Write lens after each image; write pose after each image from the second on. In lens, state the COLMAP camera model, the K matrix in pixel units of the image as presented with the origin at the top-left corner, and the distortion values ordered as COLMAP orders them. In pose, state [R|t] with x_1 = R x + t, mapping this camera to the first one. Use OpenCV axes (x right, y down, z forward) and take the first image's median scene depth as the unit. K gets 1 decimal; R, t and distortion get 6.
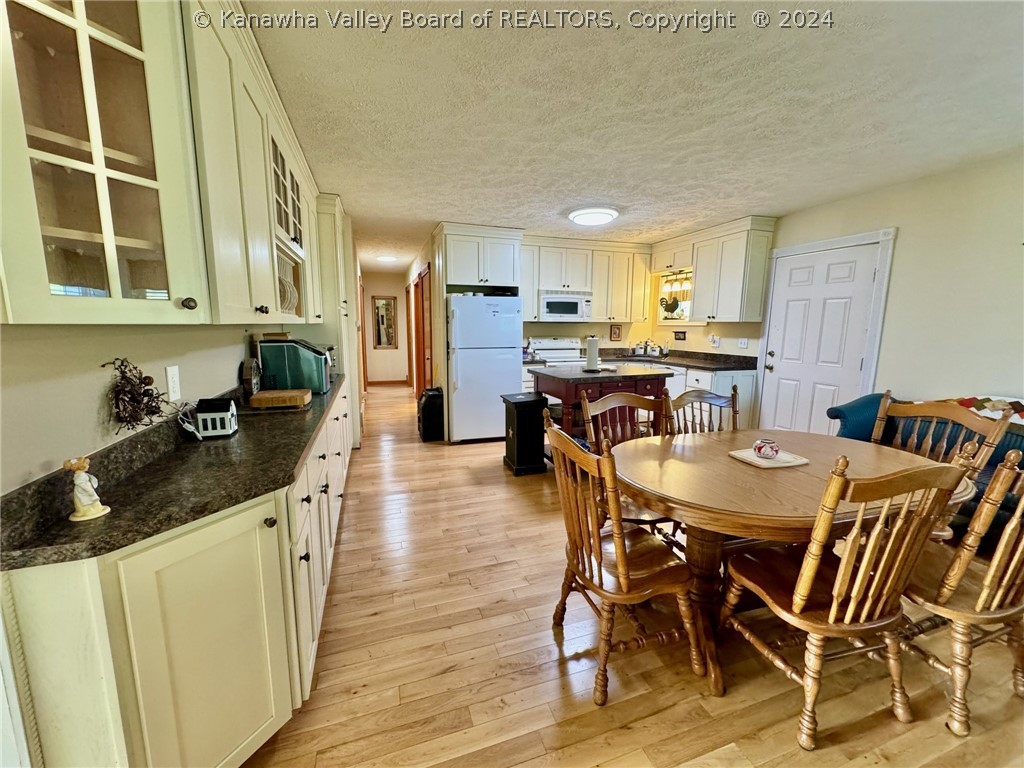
lens RADIAL K [[407.2, 0, 508.9], [0, 407.2, 379.7], [0, 0, 1]] dist [0.000185, -0.000460]
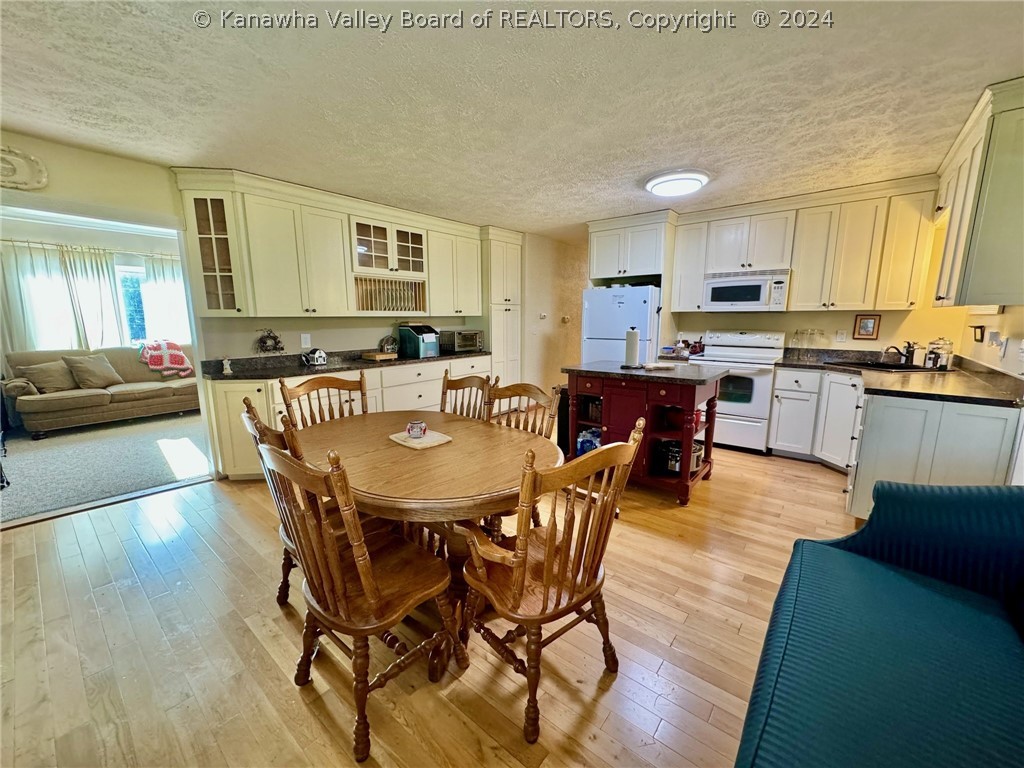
lens RADIAL K [[407.2, 0, 510.8], [0, 407.2, 385.0], [0, 0, 1]] dist [0.000185, -0.000460]
pose [[0.533436, 0.133867, -0.835180, 0.592060], [-0.108440, 0.990072, 0.089433, -0.024967], [0.838860, 0.042860, 0.542657, 0.214818]]
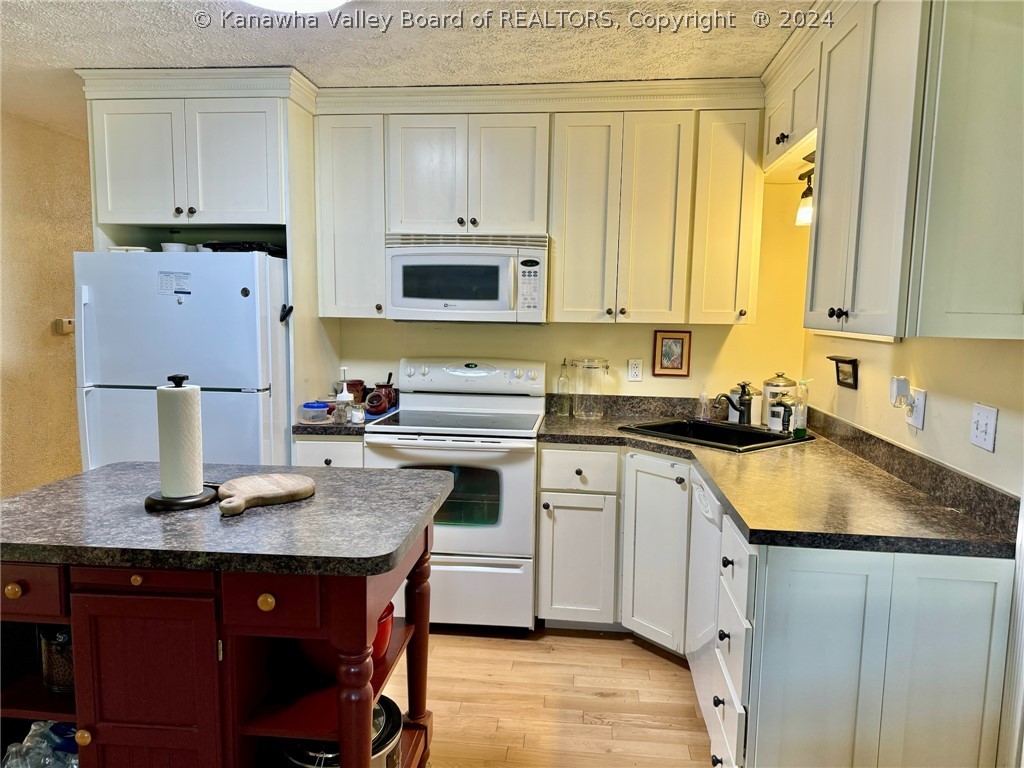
lens RADIAL K [[709.7, 0, 513.4], [0, 709.7, 391.6], [0, 0, 1]] dist [0.039658, -0.034417]
pose [[0.912750, 0.055962, -0.404668, 0.446870], [-0.065935, 0.997766, -0.010737, -0.078475], [0.403163, 0.036482, 0.914400, 0.460547]]
